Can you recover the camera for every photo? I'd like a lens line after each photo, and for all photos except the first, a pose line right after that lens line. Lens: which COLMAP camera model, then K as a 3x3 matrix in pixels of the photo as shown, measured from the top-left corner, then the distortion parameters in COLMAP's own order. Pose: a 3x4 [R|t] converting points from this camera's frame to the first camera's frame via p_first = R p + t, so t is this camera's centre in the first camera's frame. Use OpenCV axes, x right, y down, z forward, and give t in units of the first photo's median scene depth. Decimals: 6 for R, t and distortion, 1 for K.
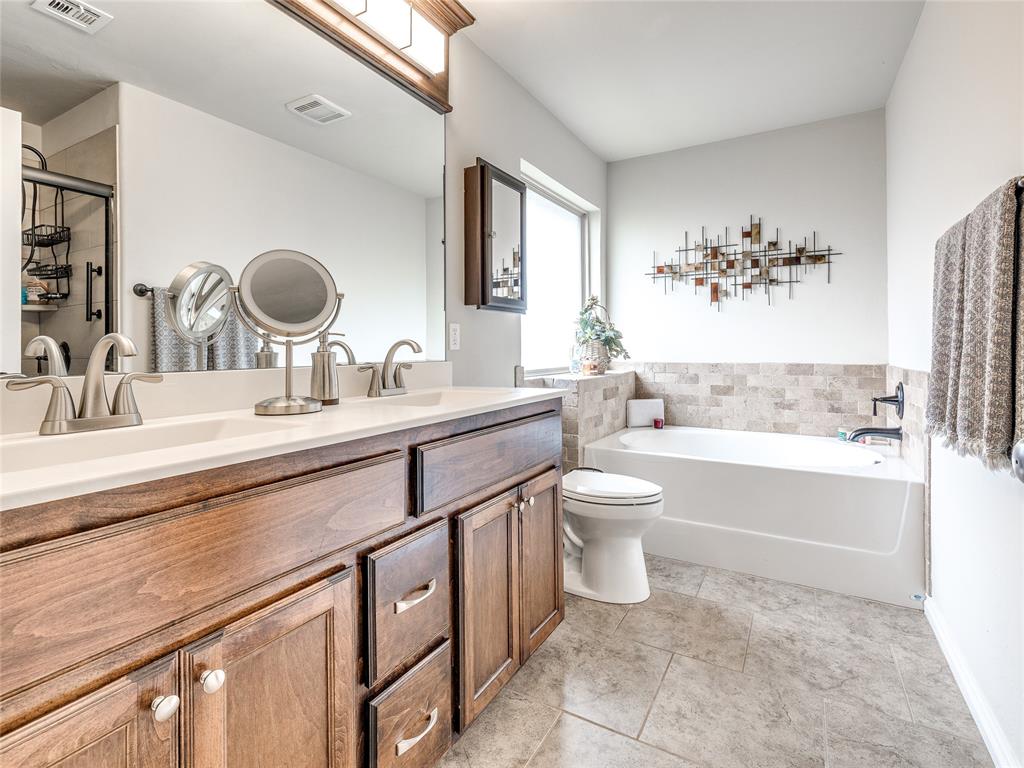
lens RADIAL K [[511.3, 0, 509.7], [0, 511.3, 356.3], [0, 0, 1]] dist [-0.017569, 0.000442]
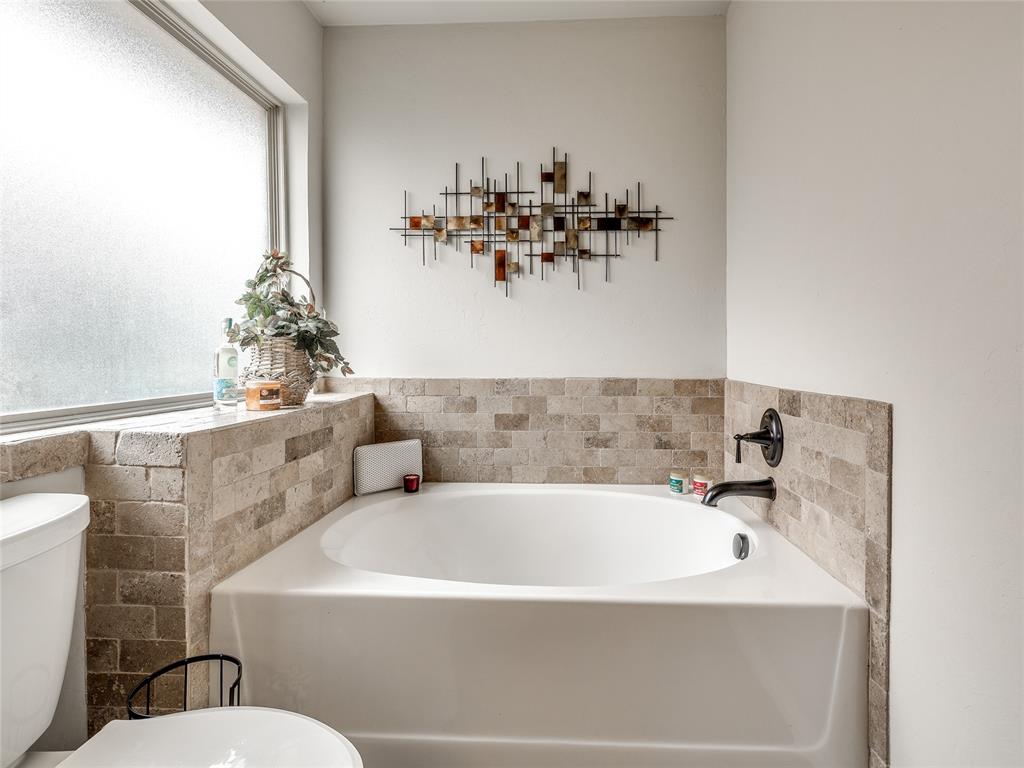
lens RADIAL K [[511.3, 0, 509.7], [0, 511.3, 356.3], [0, 0, 1]] dist [-0.017569, 0.000442]
pose [[0.919247, 0.003234, 0.393668, 0.170338], [0.001641, 0.999926, -0.012046, -0.007041], [-0.393678, 0.011719, 0.919174, 0.431437]]
